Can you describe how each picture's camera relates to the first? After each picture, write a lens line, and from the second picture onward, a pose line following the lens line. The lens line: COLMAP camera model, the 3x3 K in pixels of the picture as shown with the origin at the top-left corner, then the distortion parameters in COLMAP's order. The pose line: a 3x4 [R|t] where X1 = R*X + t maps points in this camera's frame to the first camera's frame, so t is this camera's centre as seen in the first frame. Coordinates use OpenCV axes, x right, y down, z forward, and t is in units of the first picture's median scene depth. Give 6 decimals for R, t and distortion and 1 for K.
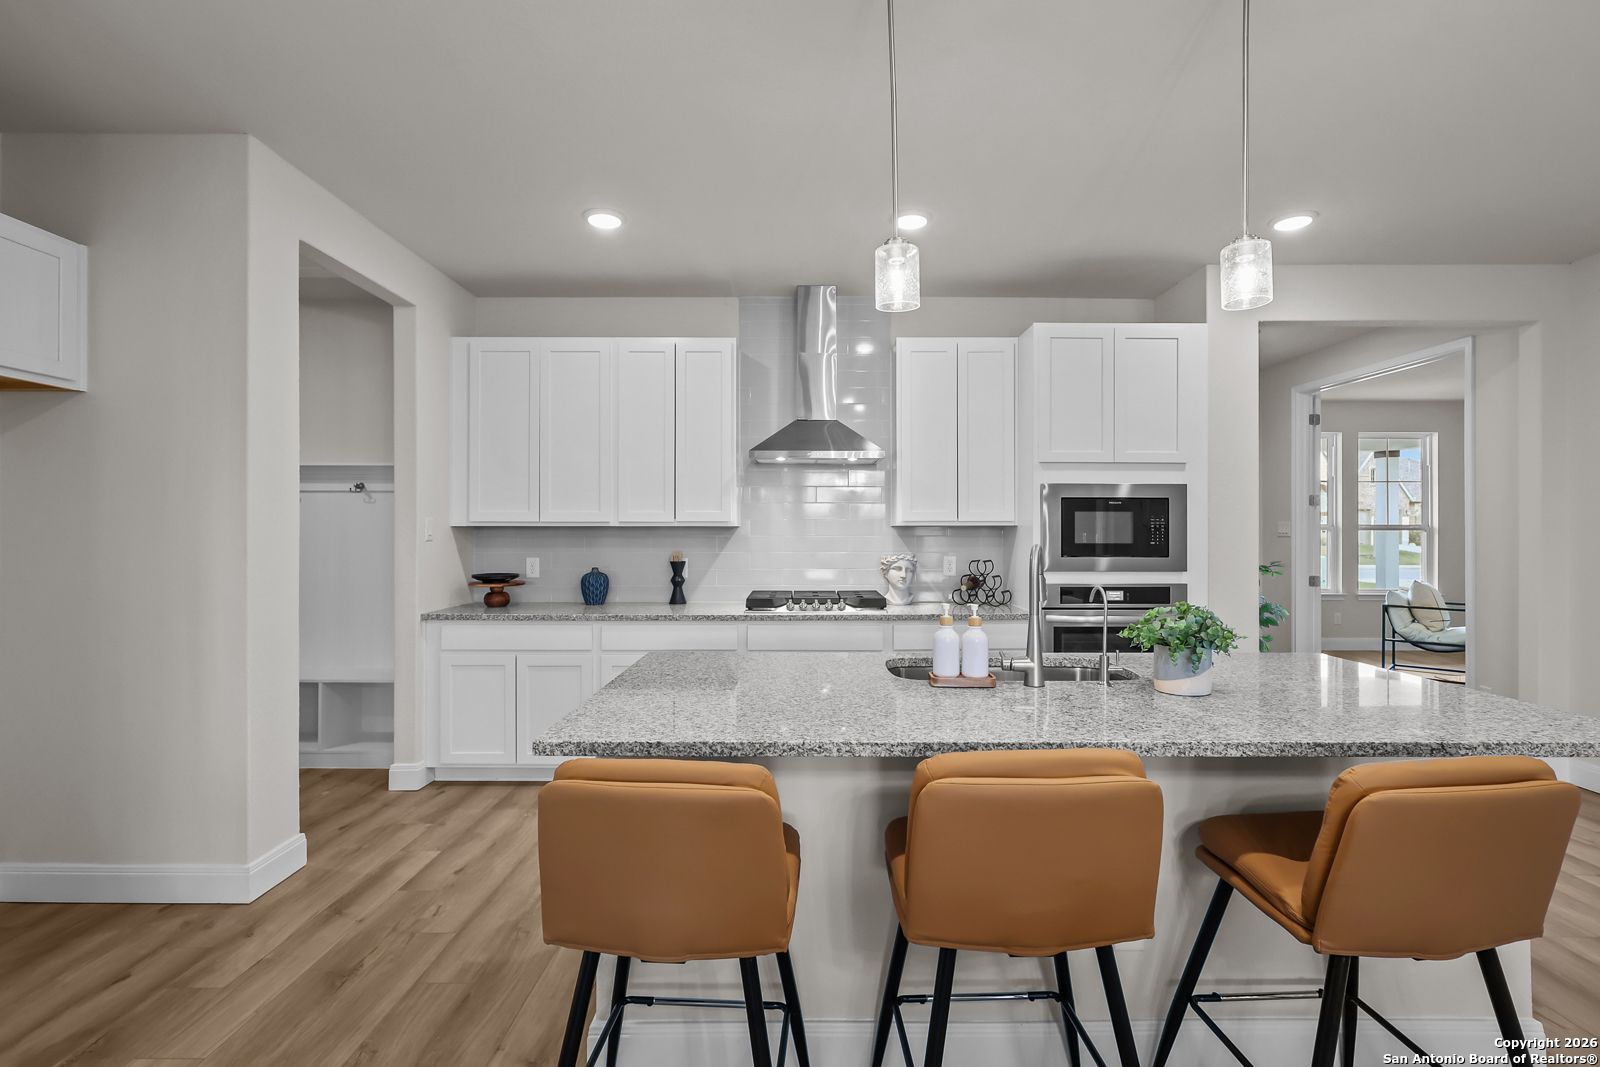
lens RADIAL K [[740.3, 0, 803.6], [0, 740.3, 532.7], [0, 0, 1]] dist [-0.002105, 0.000563]
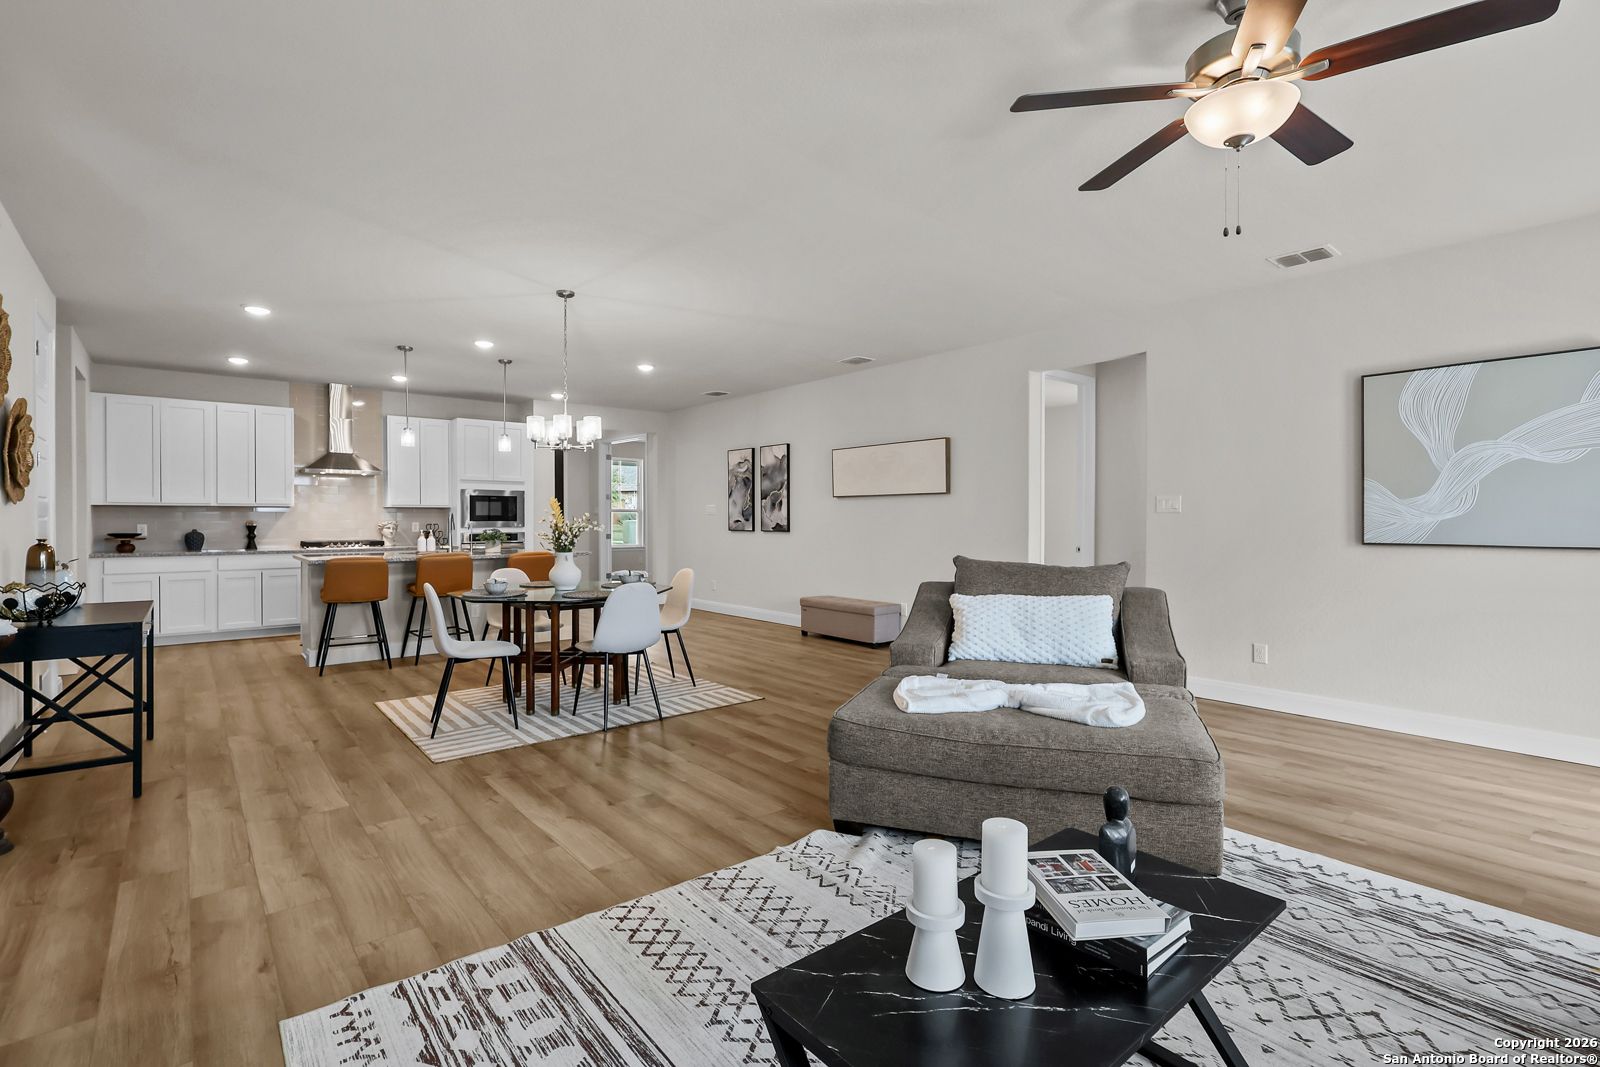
lens RADIAL K [[740.3, 0, 804.8], [0, 740.3, 527.4], [0, 0, 1]] dist [-0.002105, 0.000563]
pose [[0.762862, -0.008434, 0.646506, -0.336543], [-0.002371, 0.999872, 0.015843, 0.012289], [-0.646557, -0.013619, 0.762744, -1.389057]]
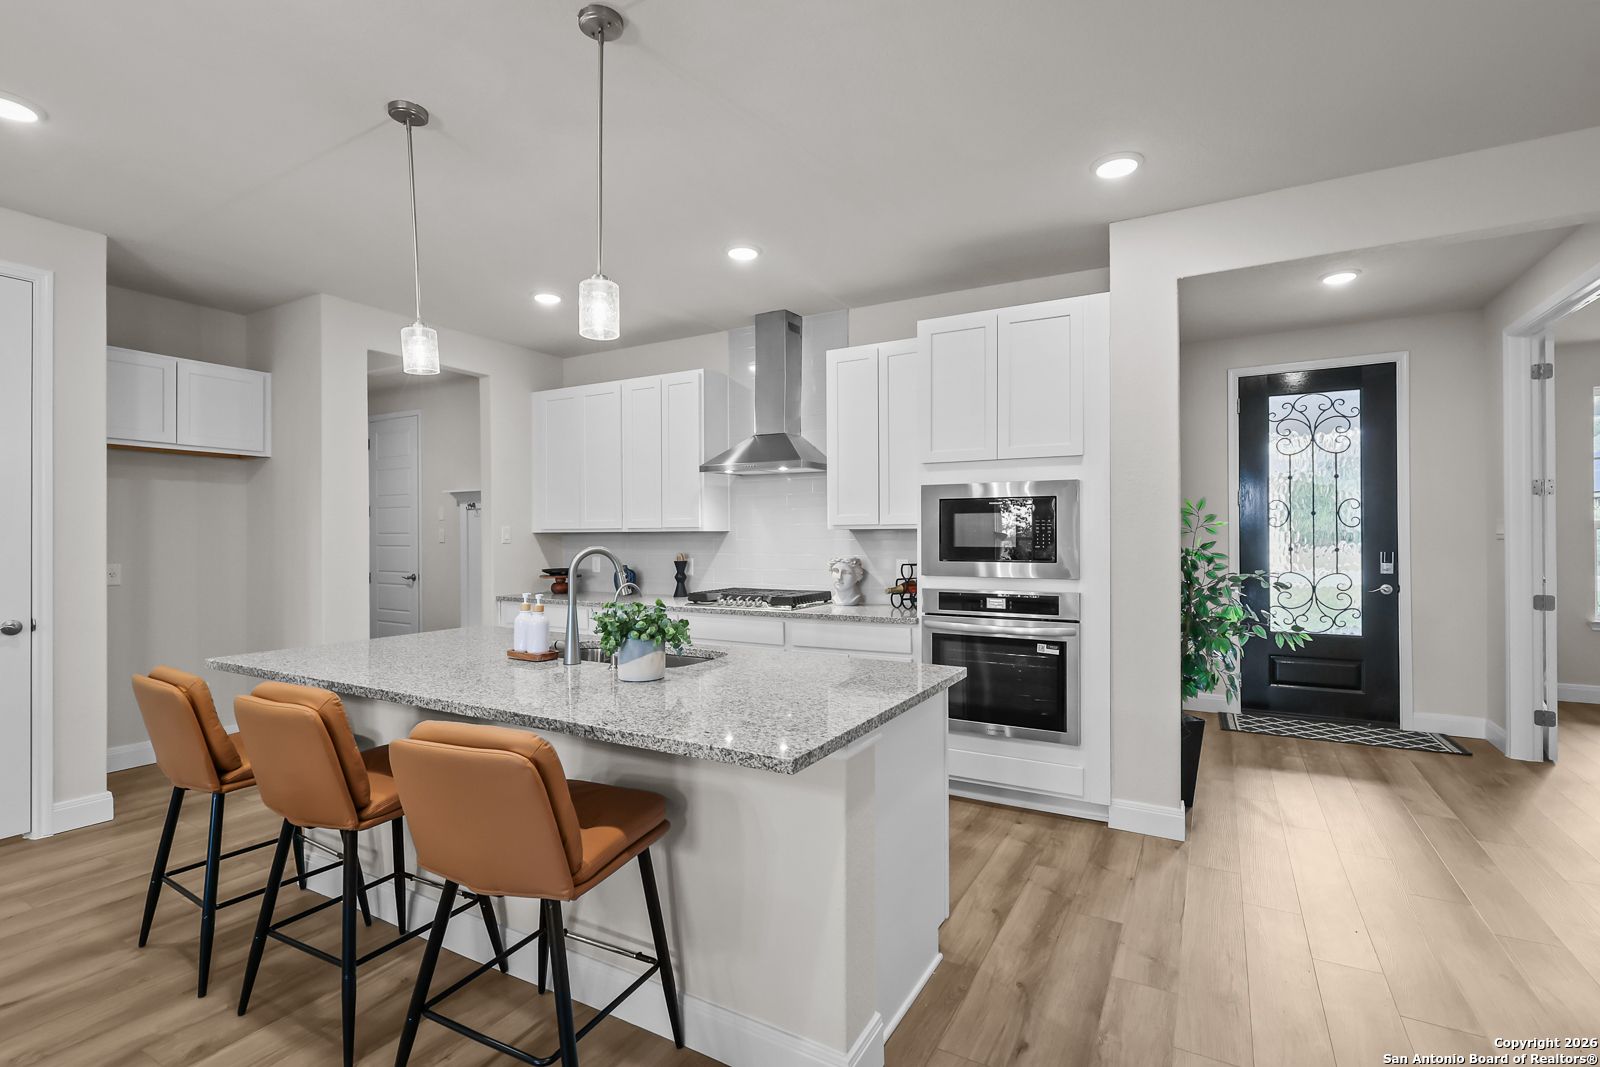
lens RADIAL K [[740.3, 0, 802.8], [0, 740.3, 537.9], [0, 0, 1]] dist [-0.002105, 0.000563]
pose [[0.867949, -0.002661, -0.496647, 0.643421], [0.003409, 0.999994, 0.000601, 0.001540], [0.496642, -0.002215, 0.867953, 0.075391]]
